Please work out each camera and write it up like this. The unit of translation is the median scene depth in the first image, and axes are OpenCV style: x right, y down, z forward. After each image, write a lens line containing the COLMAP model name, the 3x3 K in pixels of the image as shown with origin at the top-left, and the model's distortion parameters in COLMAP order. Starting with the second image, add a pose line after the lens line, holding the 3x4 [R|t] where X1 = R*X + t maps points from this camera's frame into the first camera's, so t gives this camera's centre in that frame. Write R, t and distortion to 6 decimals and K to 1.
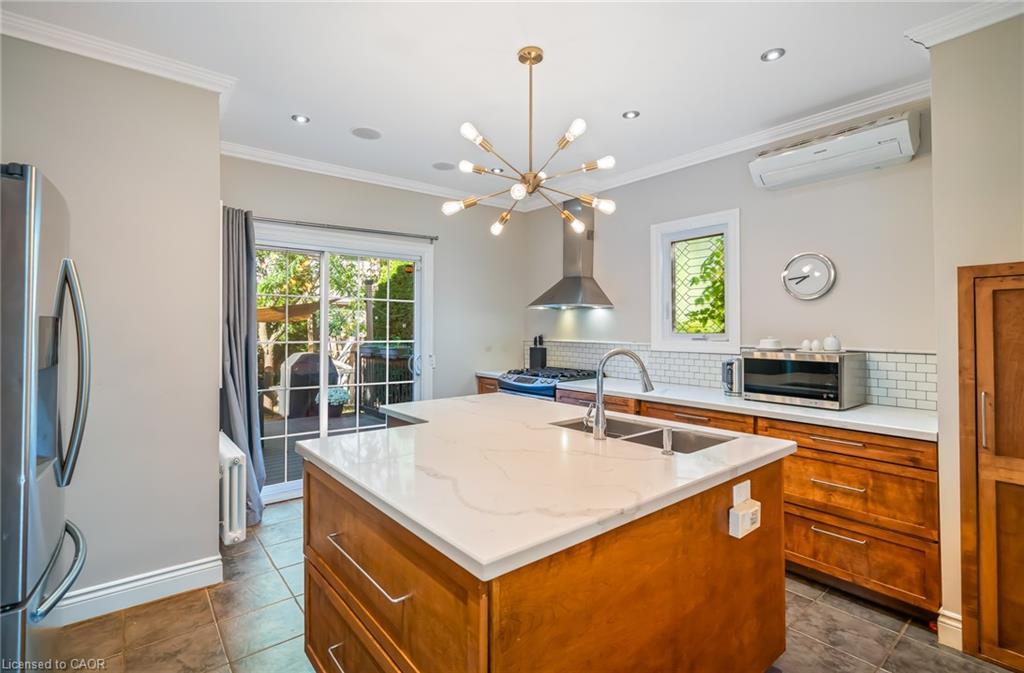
lens RADIAL K [[476.2, 0, 512.7], [0, 476.2, 331.9], [0, 0, 1]] dist [0.000436, 0.000165]
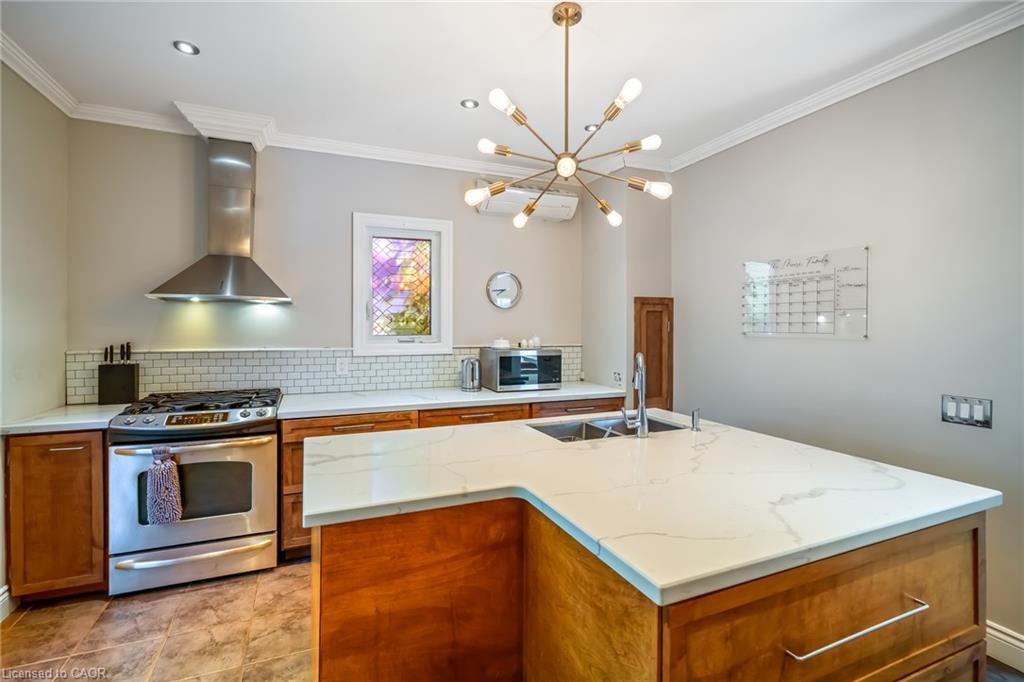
lens RADIAL K [[466.0, 0, 512.8], [0, 466.0, 331.5], [0, 0, 1]] dist [-0.000788, 0.000173]
pose [[0.287044, -0.008567, 0.957879, -0.467576], [0.005252, 0.999959, 0.007369, -0.011311], [-0.957903, 0.002916, 0.287077, 0.504651]]
